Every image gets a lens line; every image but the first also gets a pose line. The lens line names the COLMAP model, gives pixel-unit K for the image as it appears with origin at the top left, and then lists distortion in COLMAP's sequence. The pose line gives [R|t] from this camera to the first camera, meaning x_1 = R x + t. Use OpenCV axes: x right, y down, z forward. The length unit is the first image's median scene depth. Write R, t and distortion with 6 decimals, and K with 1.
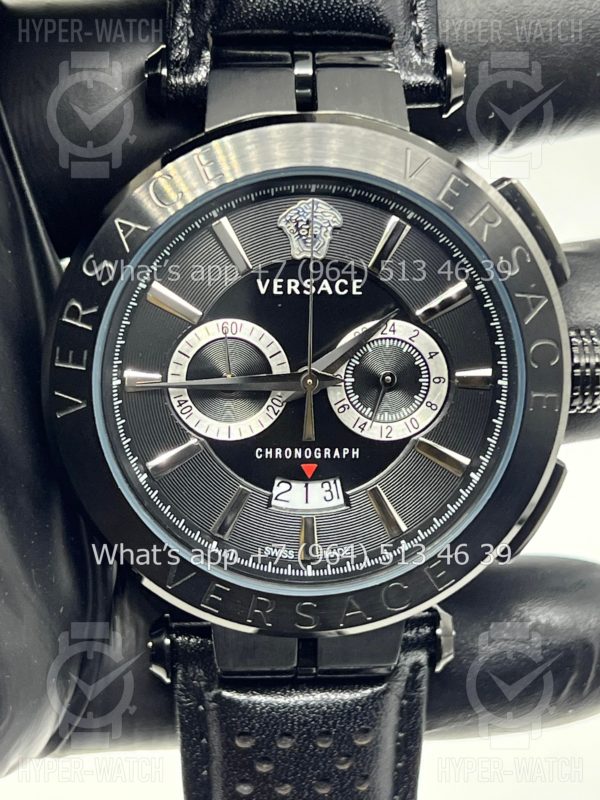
lens RADIAL K [[1865.1, 0, 293.8], [0, 1865.1, 402.6], [0, 0, 1]] dist [0.150085, 0.000000]
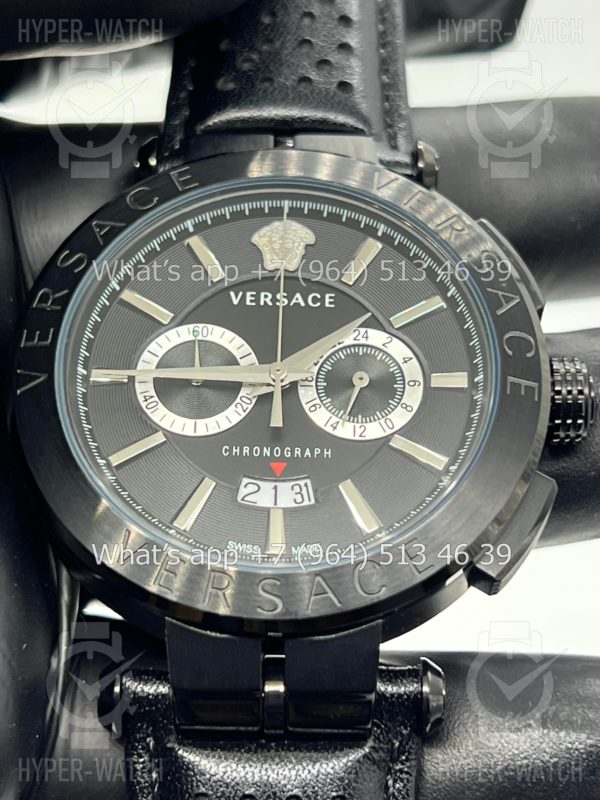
lens RADIAL K [[1865.1, 0, 306.1], [0, 1865.1, 407.4], [0, 0, 1]] dist [0.150085, 0.000000]
pose [[0.997778, -0.015690, -0.064754, 0.084763], [-0.024053, 0.821514, -0.569681, 0.553622], [0.062134, 0.569973, 0.819311, 0.210708]]
